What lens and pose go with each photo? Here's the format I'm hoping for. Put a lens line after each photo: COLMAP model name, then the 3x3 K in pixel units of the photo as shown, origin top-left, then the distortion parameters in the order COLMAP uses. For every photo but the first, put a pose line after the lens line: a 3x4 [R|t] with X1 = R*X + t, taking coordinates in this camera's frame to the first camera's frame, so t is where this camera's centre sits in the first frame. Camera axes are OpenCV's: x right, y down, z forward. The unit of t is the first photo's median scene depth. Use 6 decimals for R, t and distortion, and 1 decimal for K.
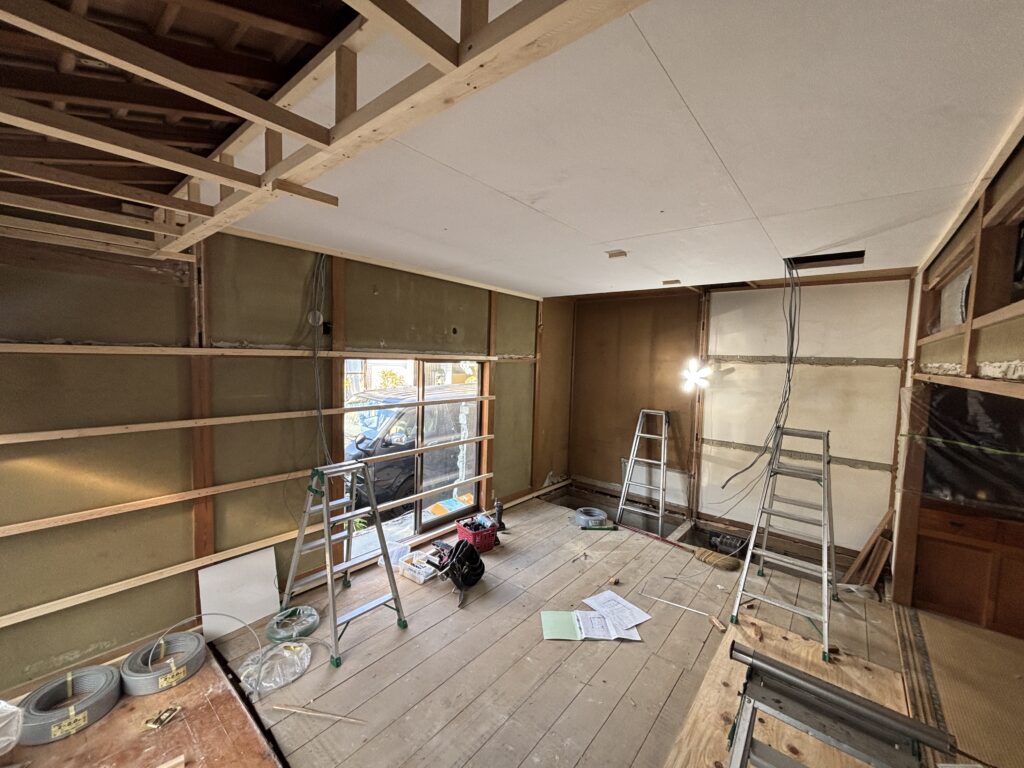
lens RADIAL K [[409.9, 0, 512.2], [0, 409.9, 382.4], [0, 0, 1]] dist [-0.001249, -0.001300]
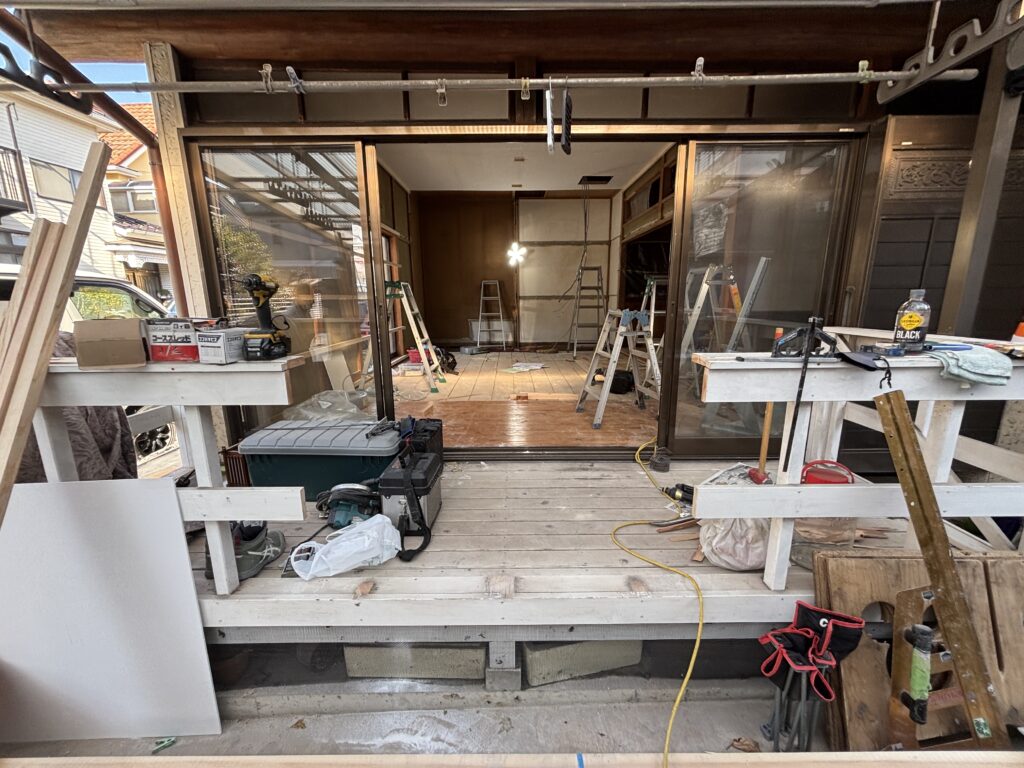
lens RADIAL K [[409.9, 0, 510.7], [0, 409.9, 390.0], [0, 0, 1]] dist [-0.001249, -0.001300]
pose [[0.771481, -0.179828, 0.610311, -0.650964], [0.075196, 0.978275, 0.193194, 0.196254], [-0.631794, -0.103153, 0.768242, -0.269365]]
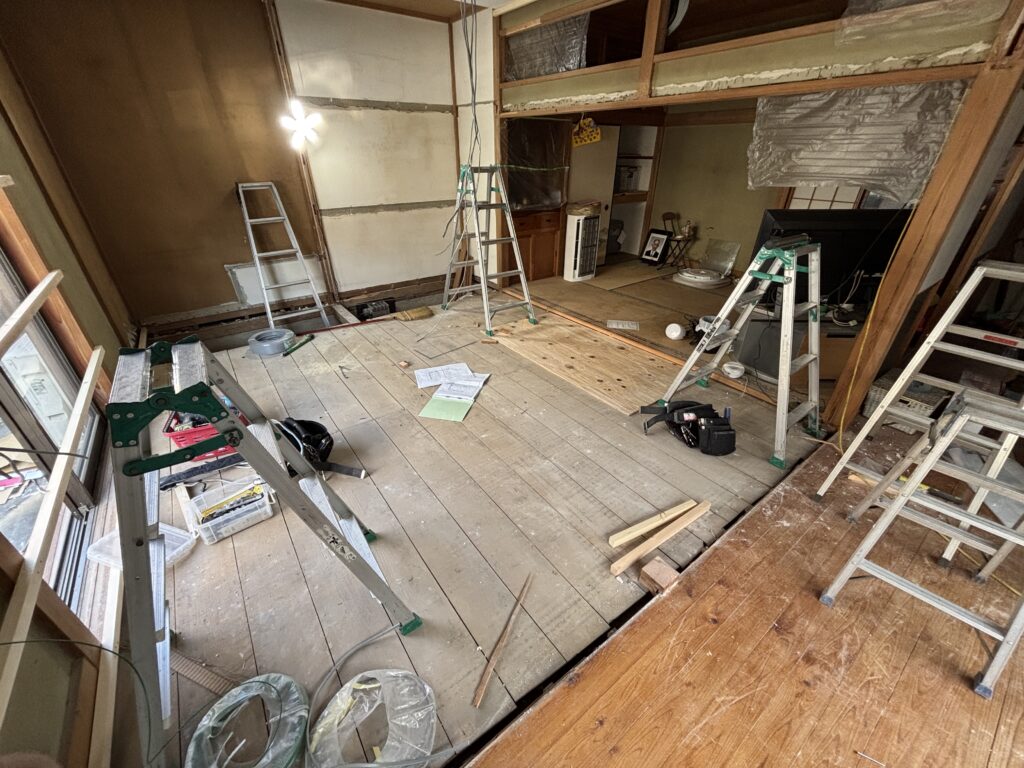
lens RADIAL K [[409.9, 0, 518.4], [0, 409.9, 382.2], [0, 0, 1]] dist [-0.001249, -0.001300]
pose [[0.237050, -0.509303, 0.827295, -0.376468], [0.066521, 0.858078, 0.509193, 0.036423], [-0.969217, -0.065672, 0.237287, 0.378776]]
